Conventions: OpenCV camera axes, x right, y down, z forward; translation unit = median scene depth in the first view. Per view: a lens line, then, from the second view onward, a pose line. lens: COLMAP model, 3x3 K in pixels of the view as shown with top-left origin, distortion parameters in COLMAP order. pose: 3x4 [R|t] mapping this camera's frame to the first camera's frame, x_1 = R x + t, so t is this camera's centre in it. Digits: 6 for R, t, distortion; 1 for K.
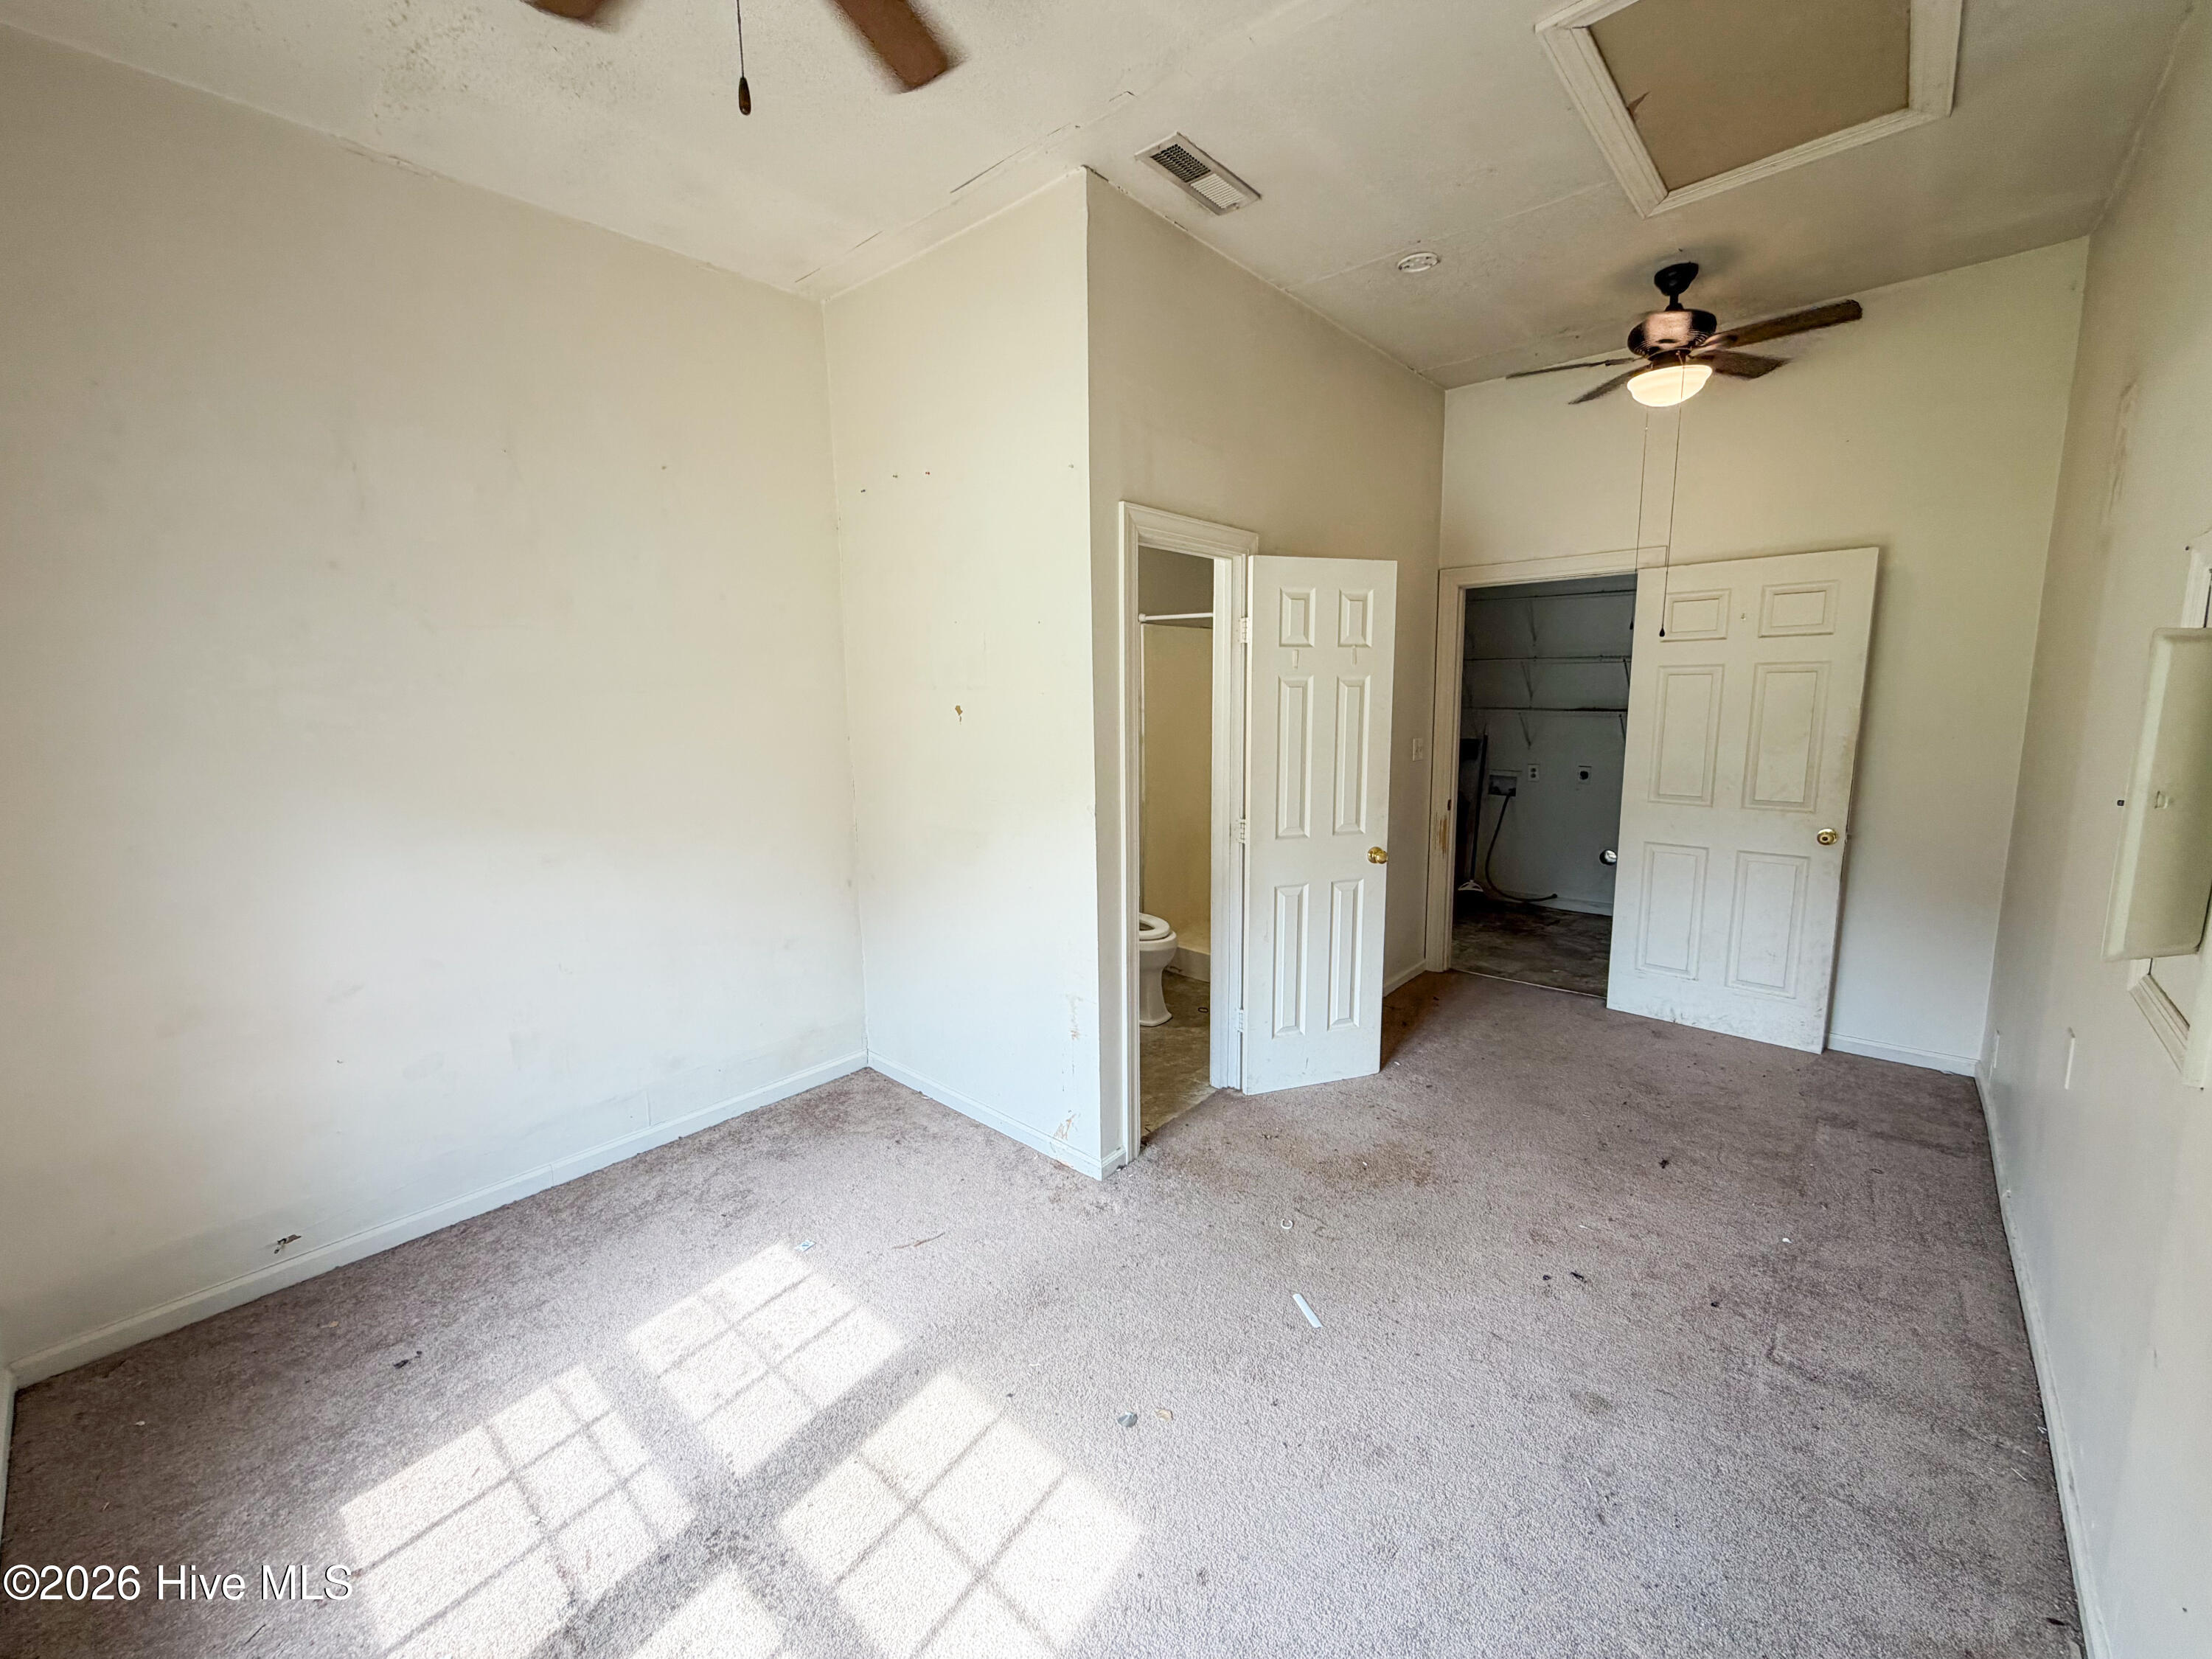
lens RADIAL K [[885.2, 0, 1099.8], [0, 885.2, 830.4], [0, 0, 1]] dist [0.001002, 0.000272]
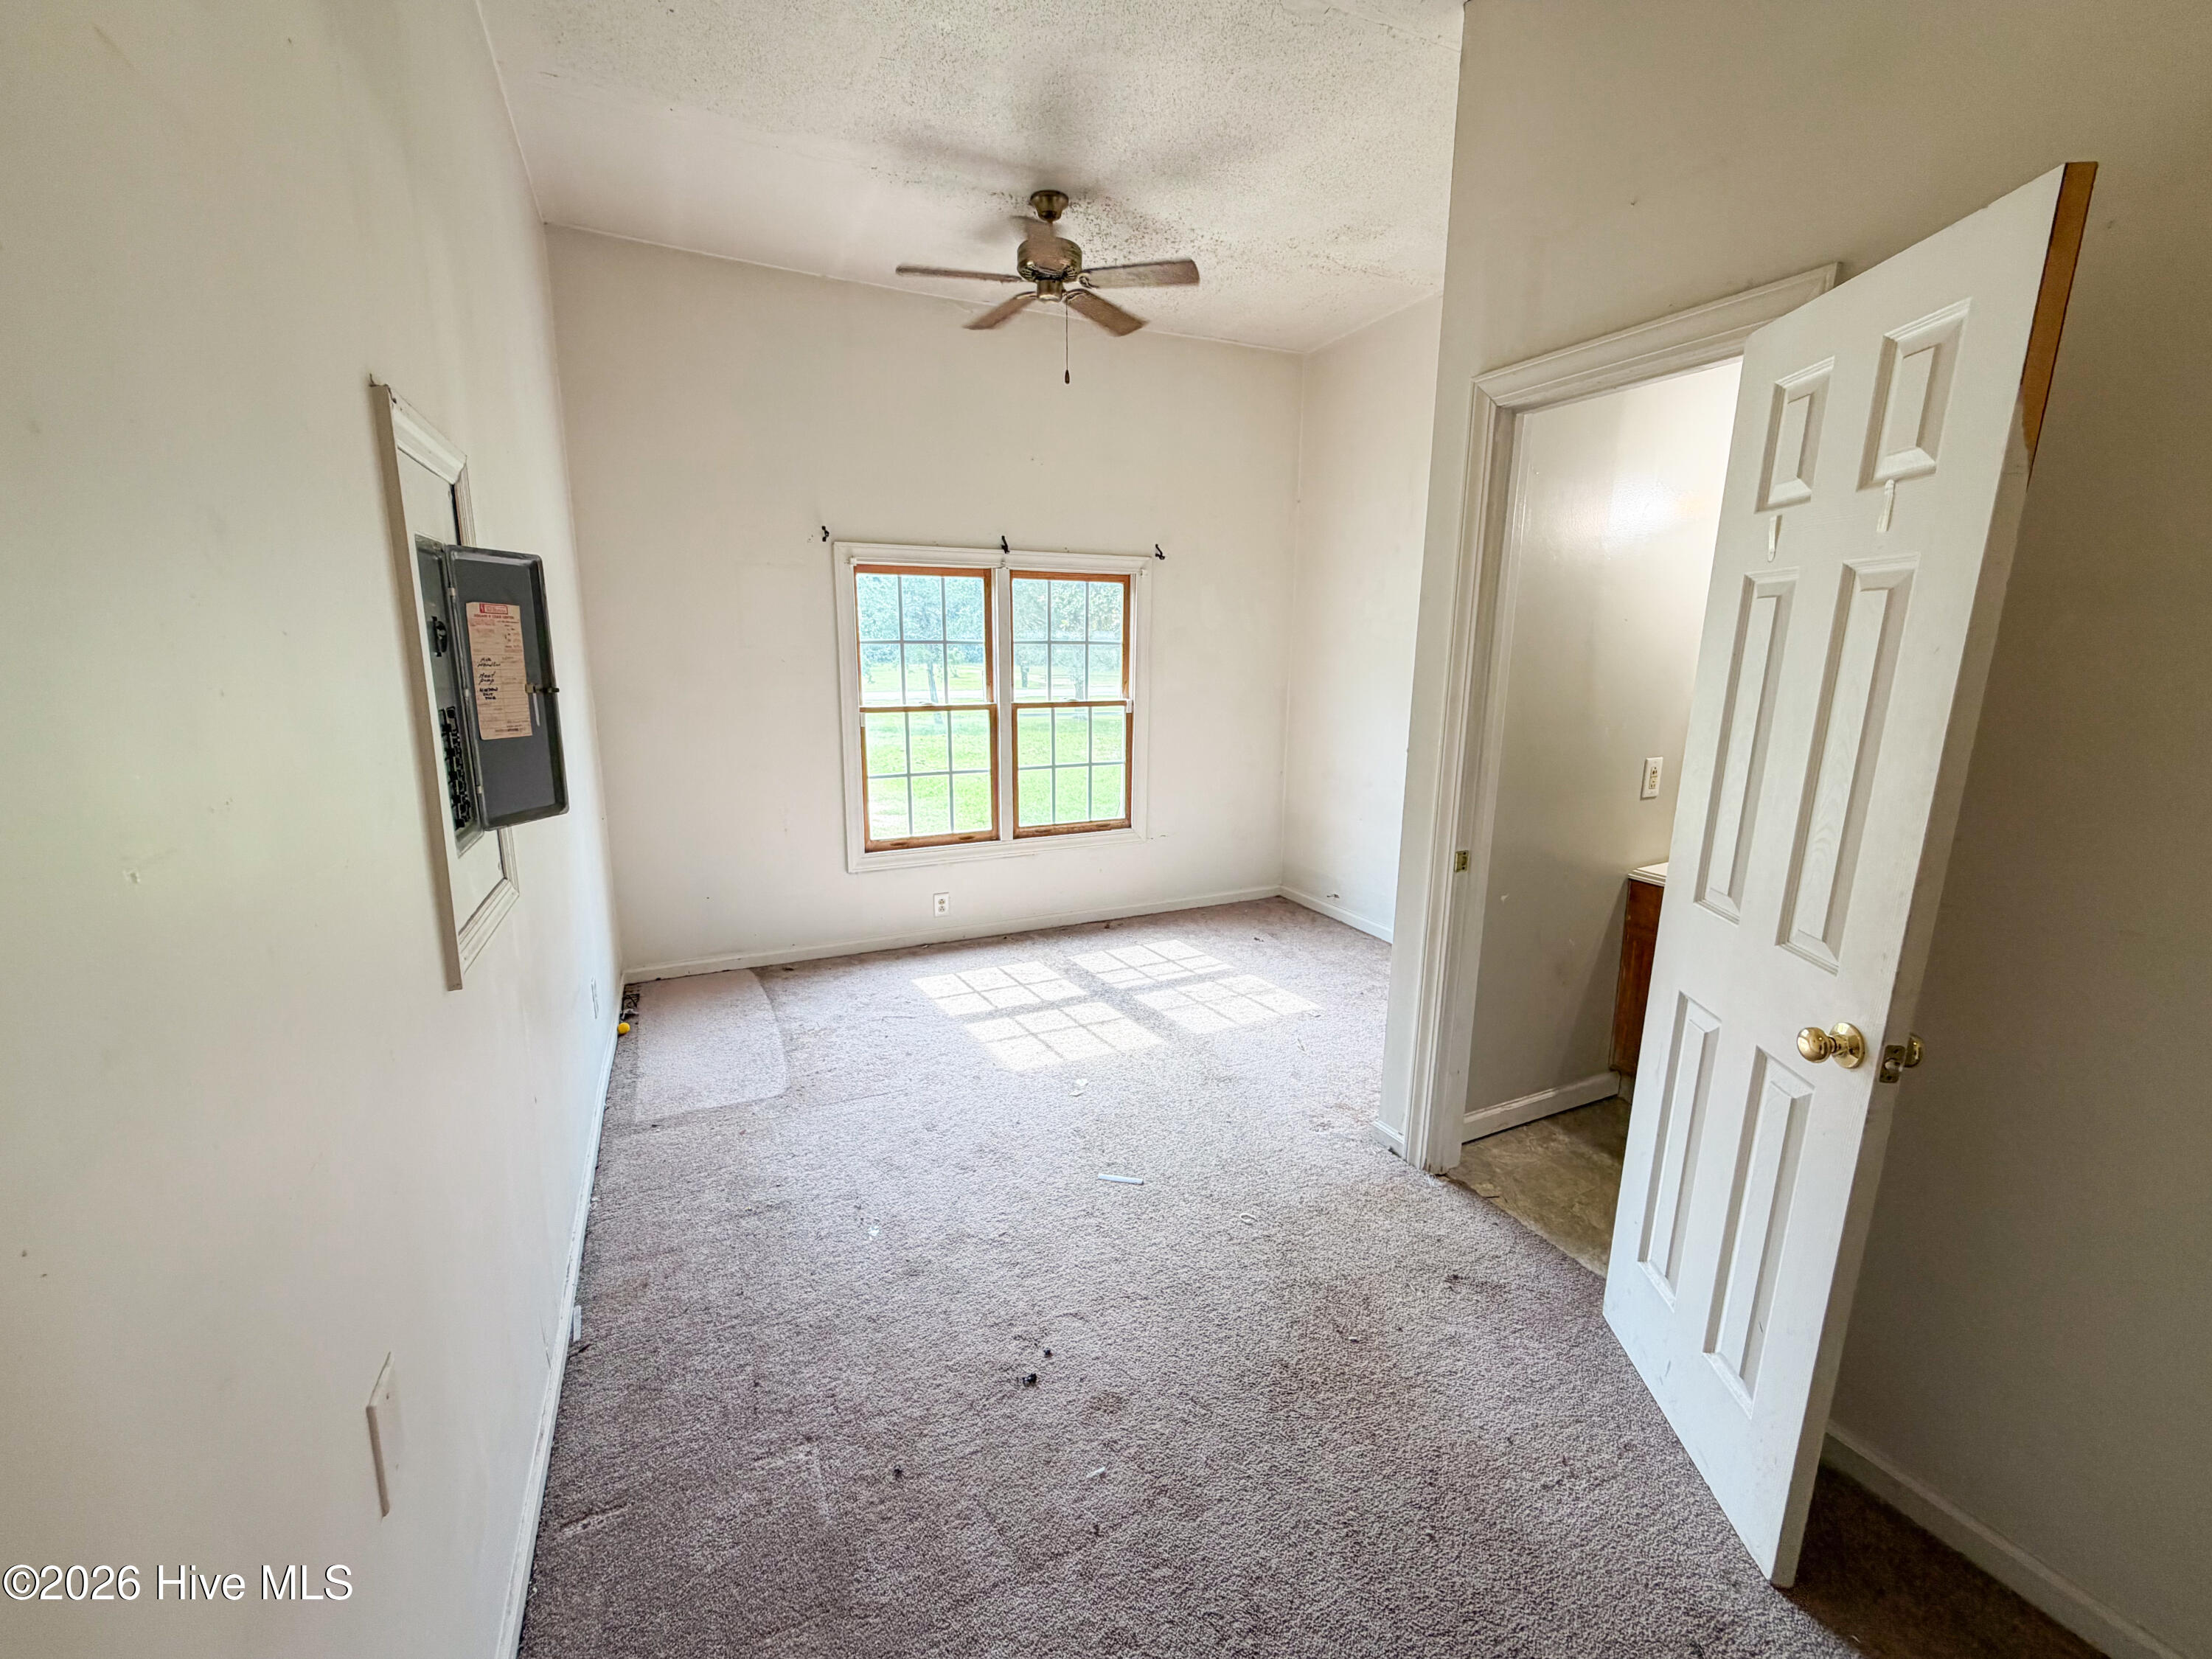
lens RADIAL K [[885.2, 0, 1099.8], [0, 885.2, 830.4], [0, 0, 1]] dist [0.001002, 0.000272]
pose [[-0.396459, 0.202564, -0.895426, 1.273074], [-0.147839, 0.948537, 0.280036, -0.196489], [0.906070, 0.243402, -0.346109, 1.388859]]
